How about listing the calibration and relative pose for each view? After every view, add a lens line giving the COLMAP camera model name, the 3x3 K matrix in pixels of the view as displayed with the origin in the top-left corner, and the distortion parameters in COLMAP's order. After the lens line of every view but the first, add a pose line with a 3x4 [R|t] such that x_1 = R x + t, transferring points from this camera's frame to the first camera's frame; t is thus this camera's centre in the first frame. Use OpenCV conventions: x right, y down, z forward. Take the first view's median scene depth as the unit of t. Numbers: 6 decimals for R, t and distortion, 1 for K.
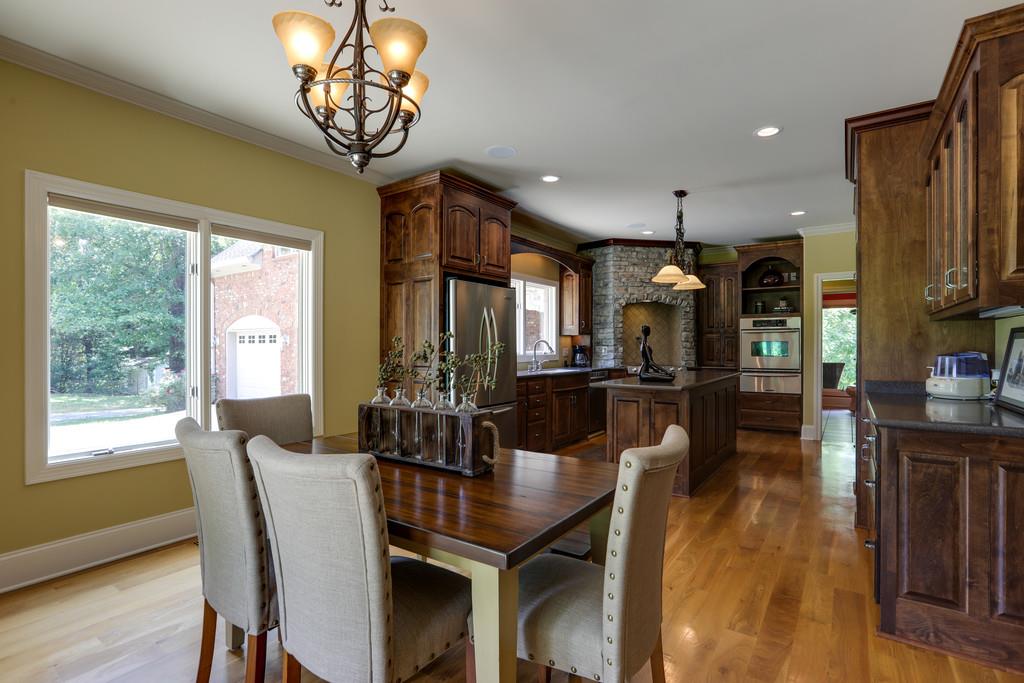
lens RADIAL K [[512.0, 0, 490.3], [0, 512.0, 345.6], [0, 0, 1]] dist [-0.023103, 0.000765]
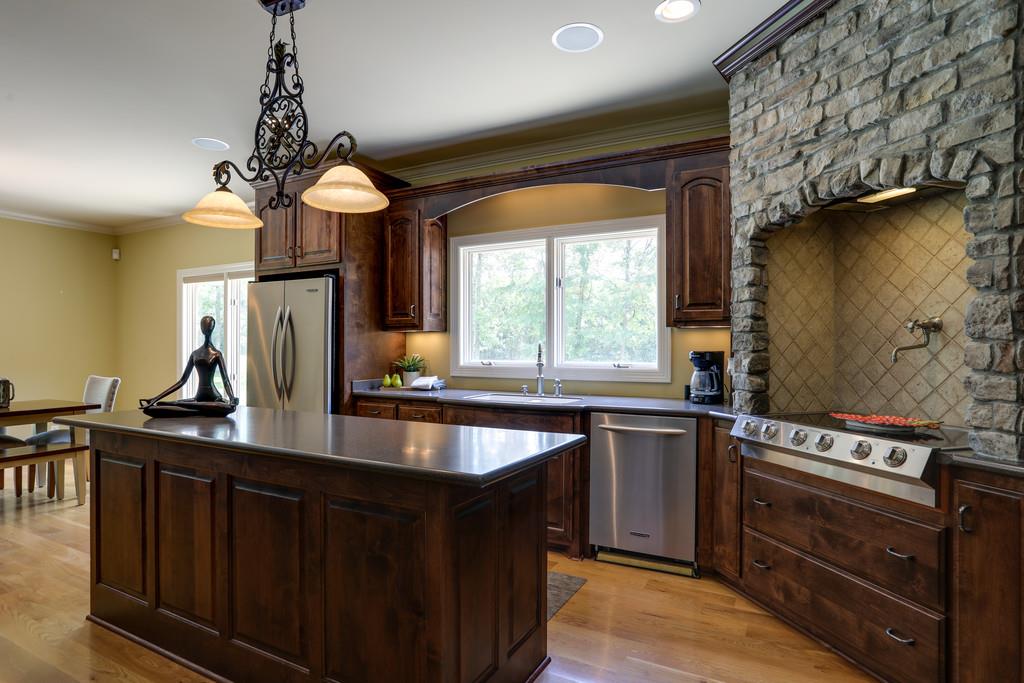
lens RADIAL K [[512.0, 0, 490.3], [0, 512.0, 345.6], [0, 0, 1]] dist [-0.023103, 0.000765]
pose [[0.142186, -0.002229, -0.989837, 0.568438], [-0.001421, 0.999996, -0.002456, -0.004112], [0.989839, 0.001756, 0.142183, 0.774365]]
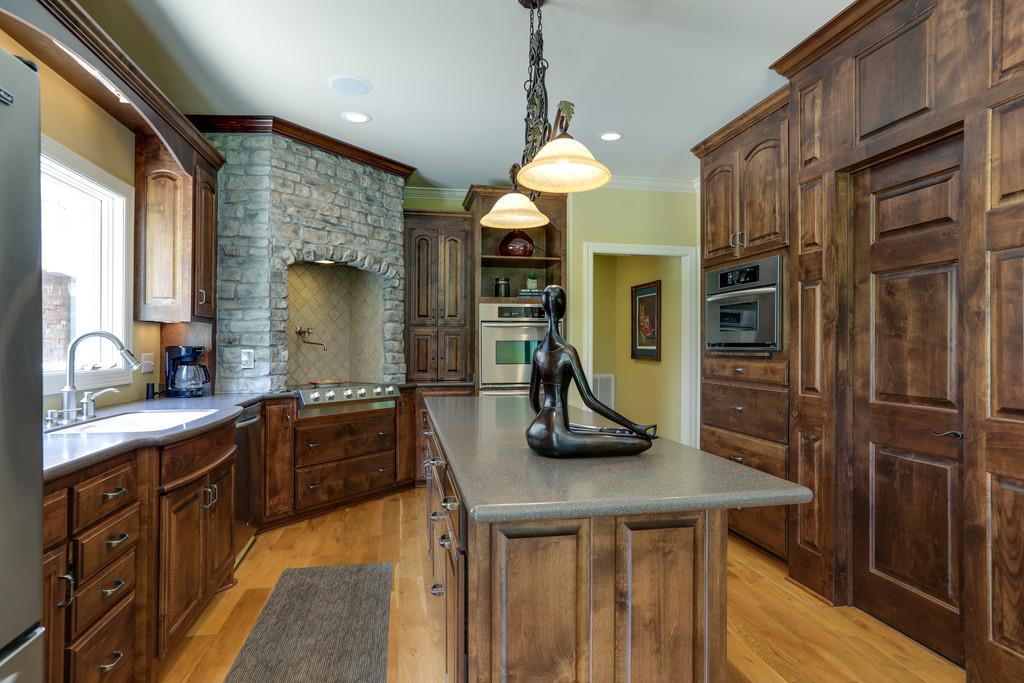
lens RADIAL K [[561.4, 0, 512.0], [0, 561.4, 341.5], [0, 0, 1]] dist [-0.028106, 0.000565]
pose [[0.667925, 0.007295, 0.744193, 0.009713], [0.001081, 0.999941, -0.010772, 0.000676], [-0.744228, 0.008000, 0.667878, 0.492783]]
